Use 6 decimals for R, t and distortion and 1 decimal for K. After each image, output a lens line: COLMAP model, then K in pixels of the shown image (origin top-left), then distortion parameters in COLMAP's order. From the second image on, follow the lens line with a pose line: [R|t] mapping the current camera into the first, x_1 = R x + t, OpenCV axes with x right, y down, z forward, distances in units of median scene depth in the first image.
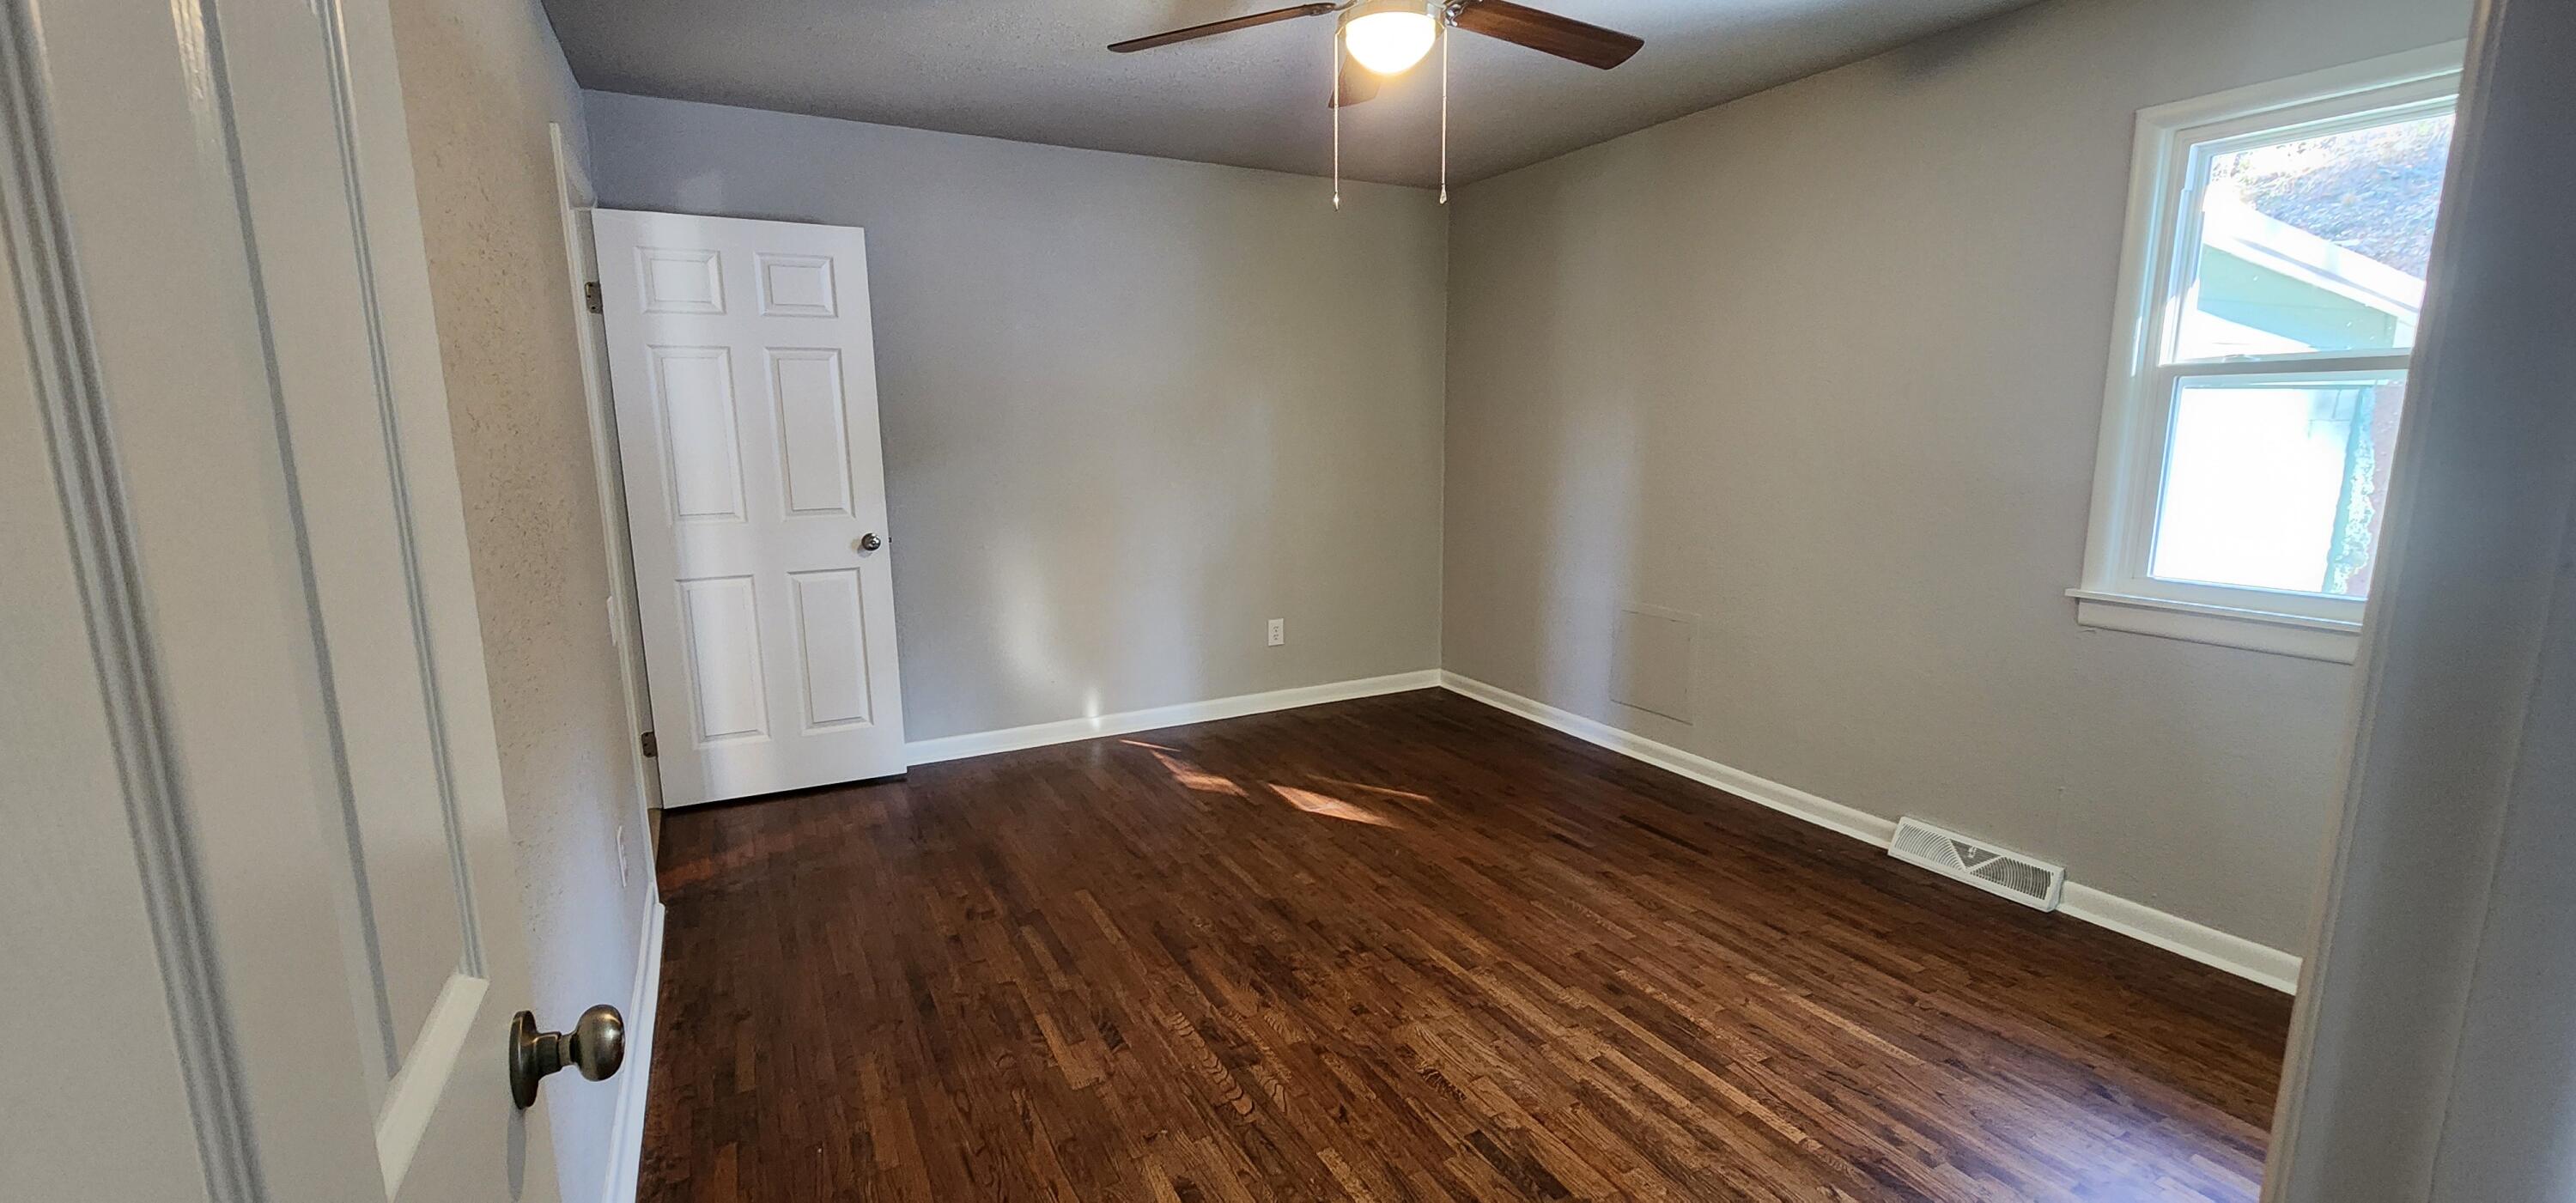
lens RADIAL K [[1040.3, 0, 1288.0], [0, 1040.3, 601.5], [0, 0, 1]] dist [-0.015308, -0.000039]
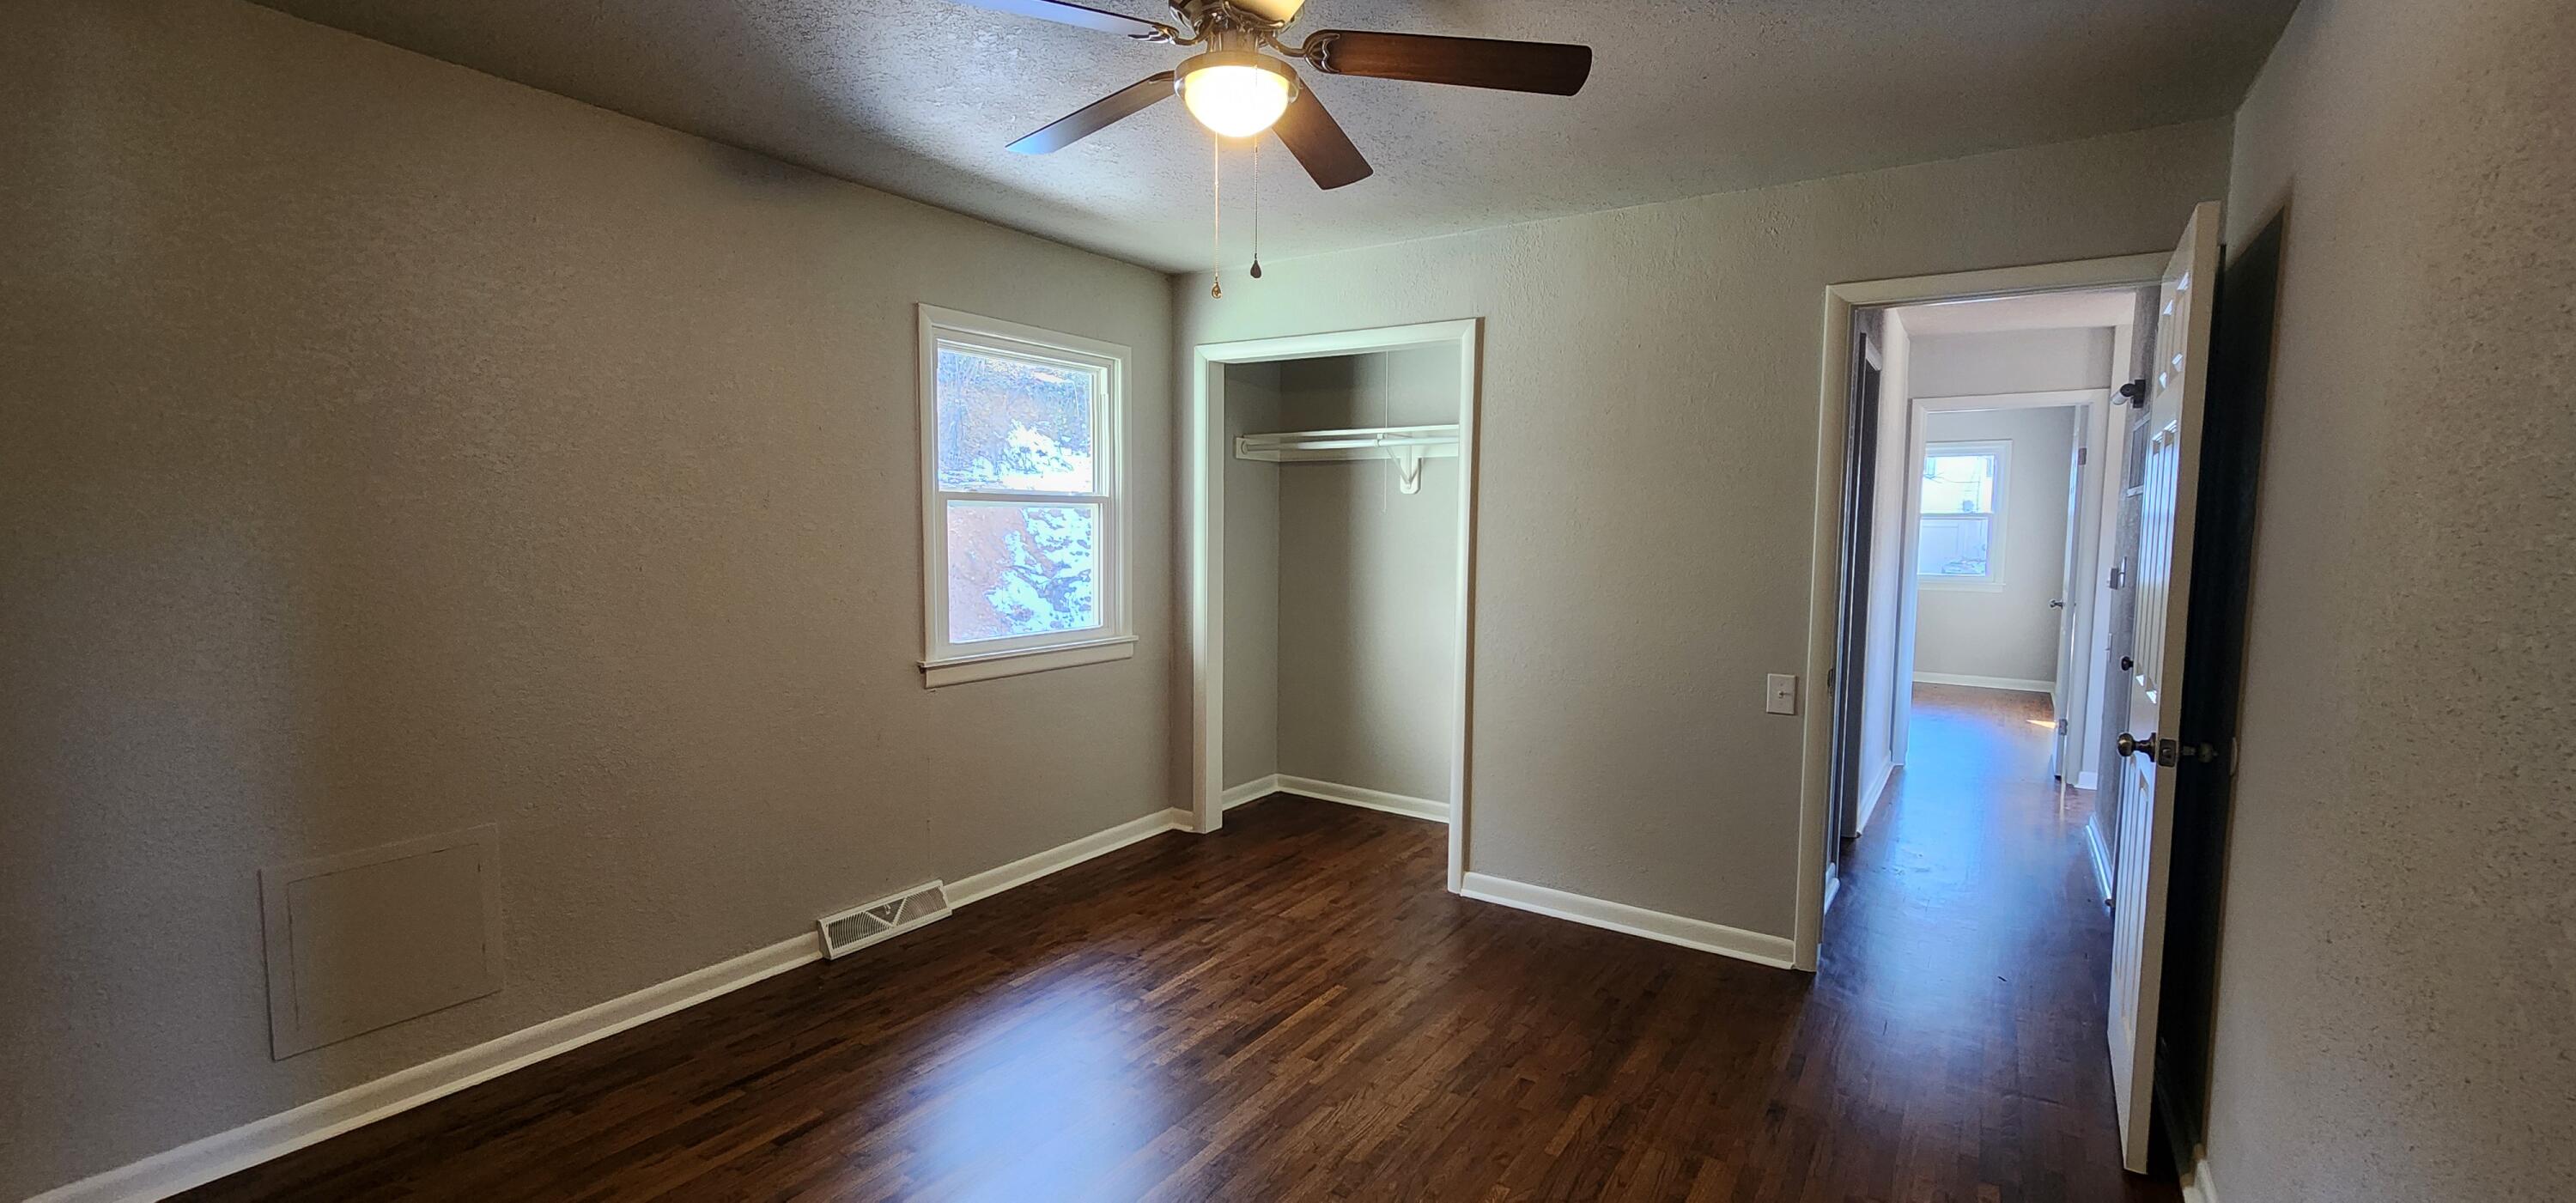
lens RADIAL K [[1040.3, 0, 1288.0], [0, 1040.3, 601.5], [0, 0, 1]] dist [-0.015308, -0.000039]
pose [[-0.458595, -0.065075, 0.886259, -0.580024], [0.151124, 0.977077, 0.149942, -0.211050], [-0.875701, 0.202698, -0.438249, 1.157392]]
